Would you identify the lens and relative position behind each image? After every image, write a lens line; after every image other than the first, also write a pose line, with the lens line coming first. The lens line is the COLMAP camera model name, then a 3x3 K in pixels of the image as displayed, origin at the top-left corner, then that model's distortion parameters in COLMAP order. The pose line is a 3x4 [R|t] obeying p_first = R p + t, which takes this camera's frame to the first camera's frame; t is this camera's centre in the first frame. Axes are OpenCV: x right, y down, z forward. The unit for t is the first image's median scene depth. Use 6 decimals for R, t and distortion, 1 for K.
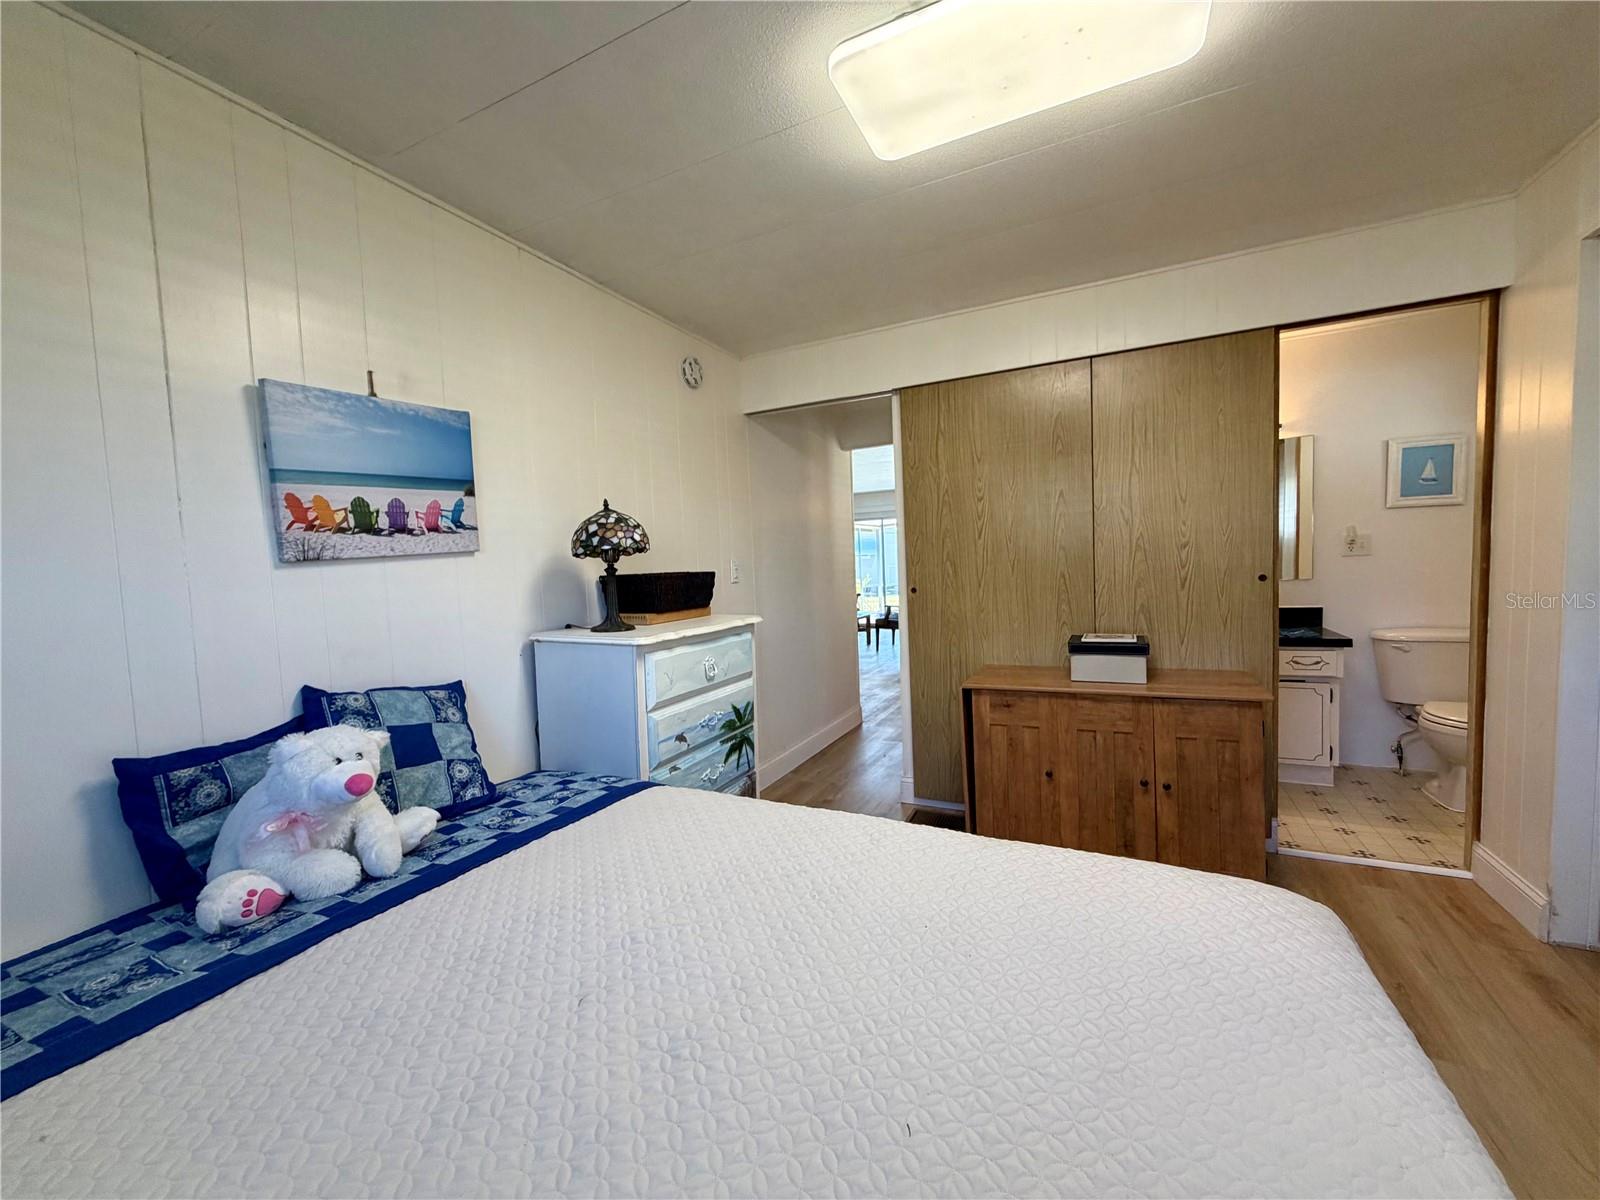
lens RADIAL K [[639.2, 0, 797.7], [0, 639.2, 605.2], [0, 0, 1]] dist [0.008510, 0.000647]
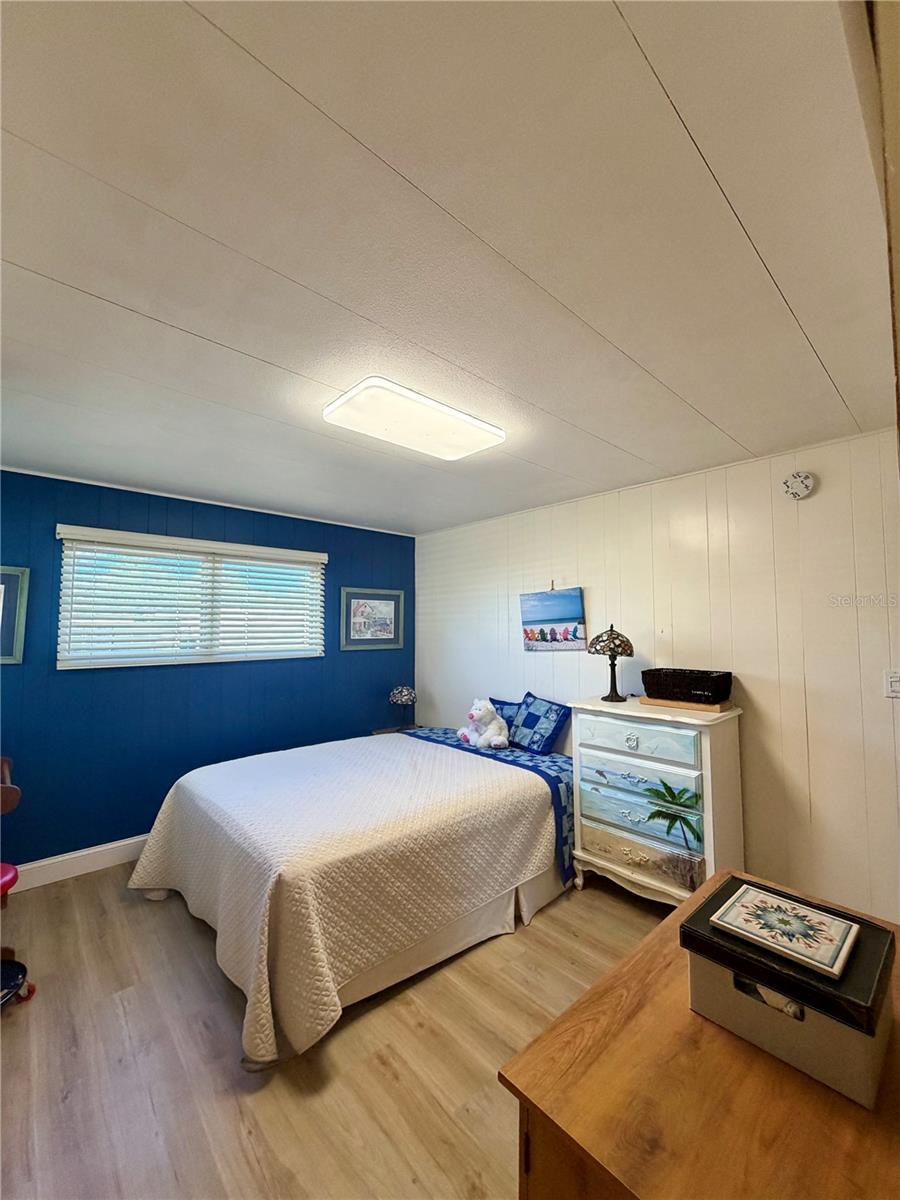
lens RADIAL K [[479.4, 0, 451.0], [0, 479.4, 603.4], [0, 0, 1]] dist [0.008510, 0.000647]
pose [[-0.355990, -0.010803, -0.934427, 1.242786], [-0.046577, 0.998895, 0.006196, -0.240292], [0.933328, 0.045729, -0.356100, 1.210976]]
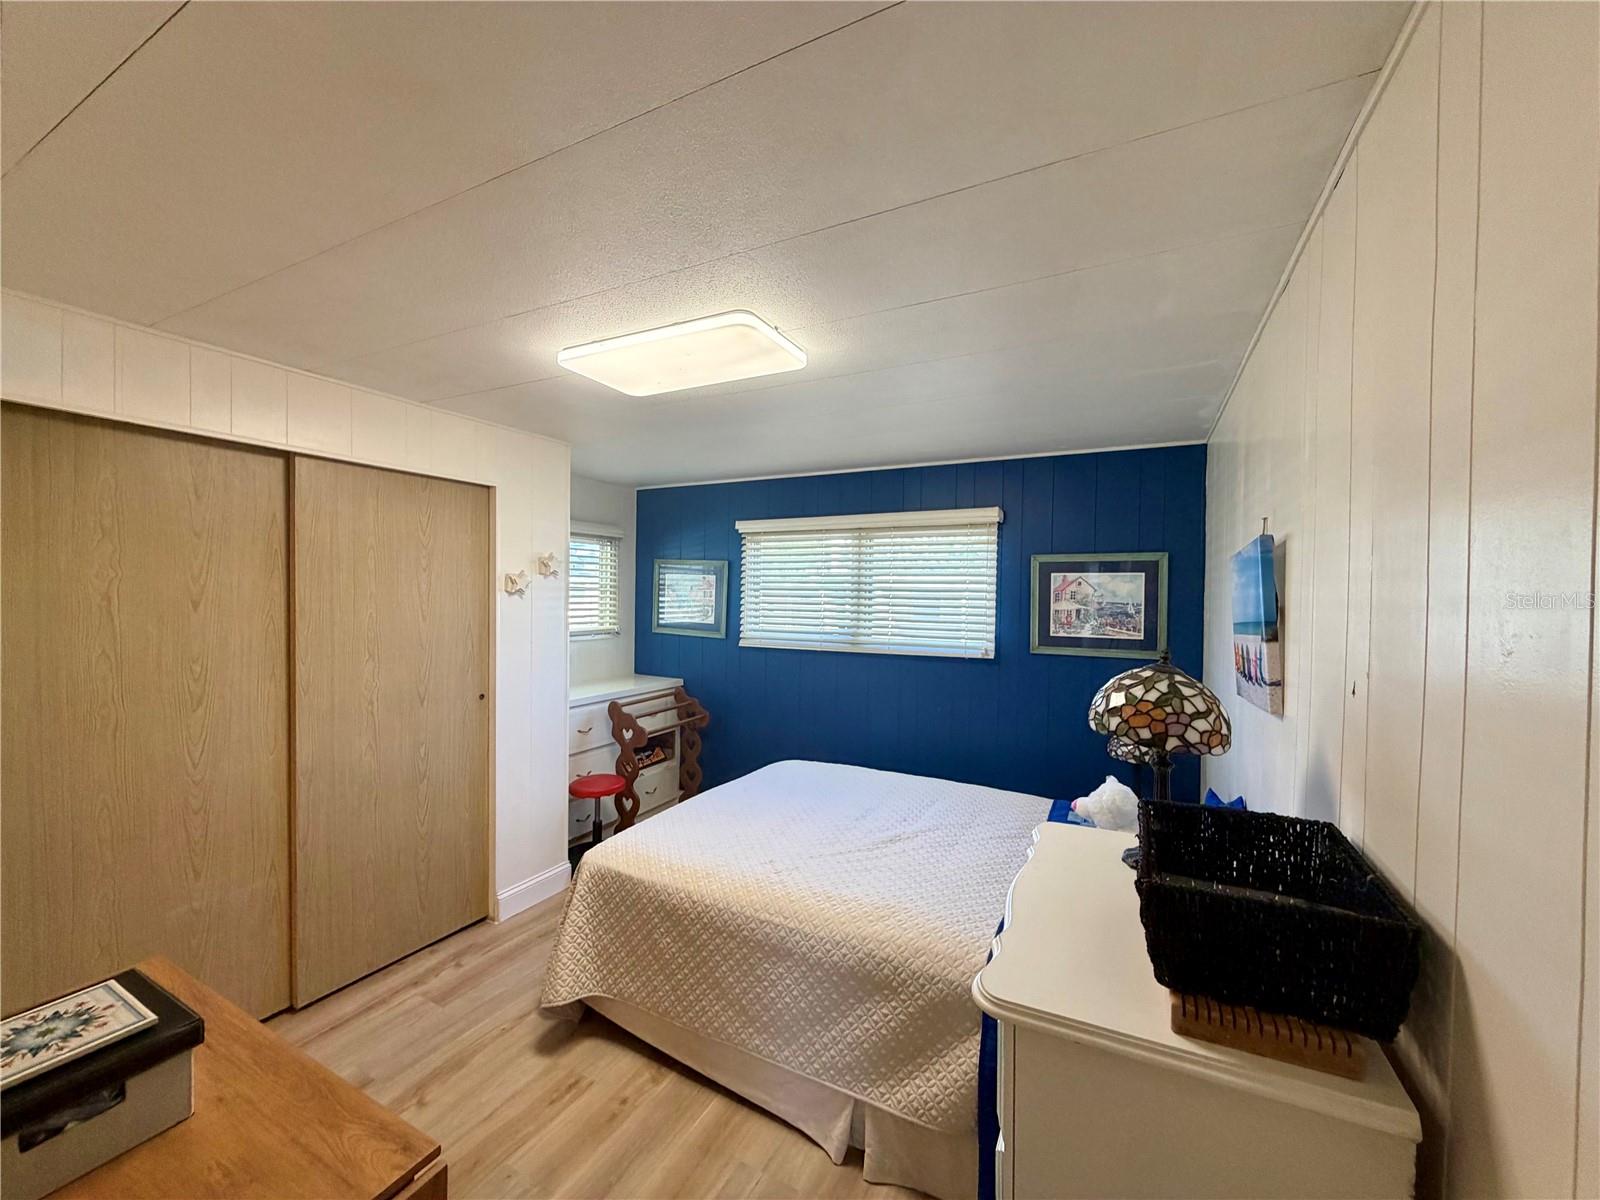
lens RADIAL K [[639.2, 0, 797.7], [0, 639.2, 595.0], [0, 0, 1]] dist [0.008510, 0.000647]
pose [[-0.999466, 0.027585, 0.017518, 0.052384], [0.028744, 0.997150, 0.069749, -0.310767], [-0.015544, 0.070215, -0.997411, 1.851616]]
